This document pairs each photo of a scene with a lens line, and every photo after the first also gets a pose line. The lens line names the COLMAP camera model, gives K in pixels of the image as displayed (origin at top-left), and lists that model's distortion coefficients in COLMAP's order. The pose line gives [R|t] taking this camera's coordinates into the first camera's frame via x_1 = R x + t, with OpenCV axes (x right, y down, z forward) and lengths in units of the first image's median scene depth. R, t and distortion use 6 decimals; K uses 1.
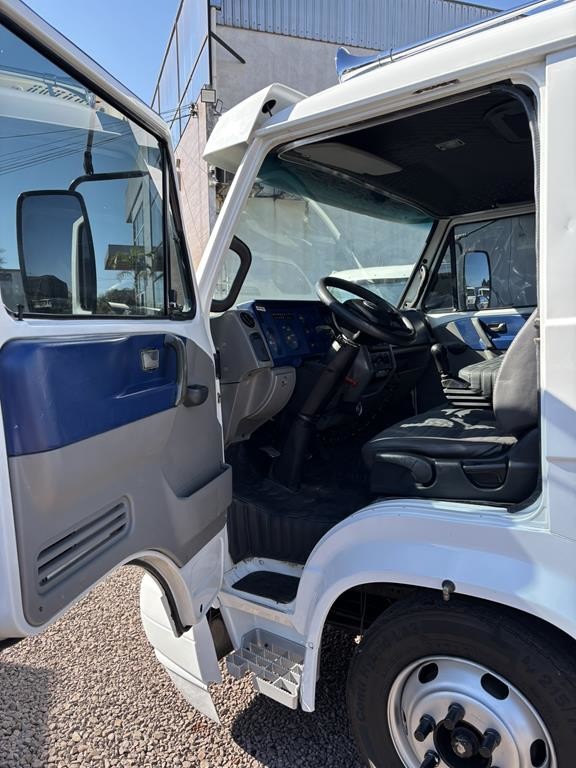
lens RADIAL K [[585.0, 0, 287.2], [0, 585.0, 382.4], [0, 0, 1]] dist [0.043527, -0.060278]
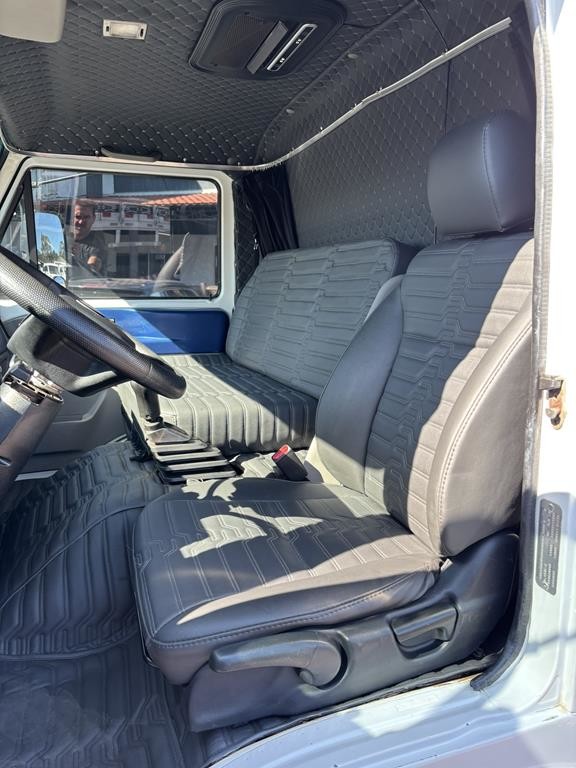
lens RADIAL K [[585.0, 0, 288.3], [0, 585.0, 384.8], [0, 0, 1]] dist [0.043527, -0.060278]
pose [[0.598046, -0.076190, 0.797832, -0.127863], [0.029483, 0.996889, 0.073098, -0.092281], [-0.800919, -0.020193, 0.598432, 0.533233]]
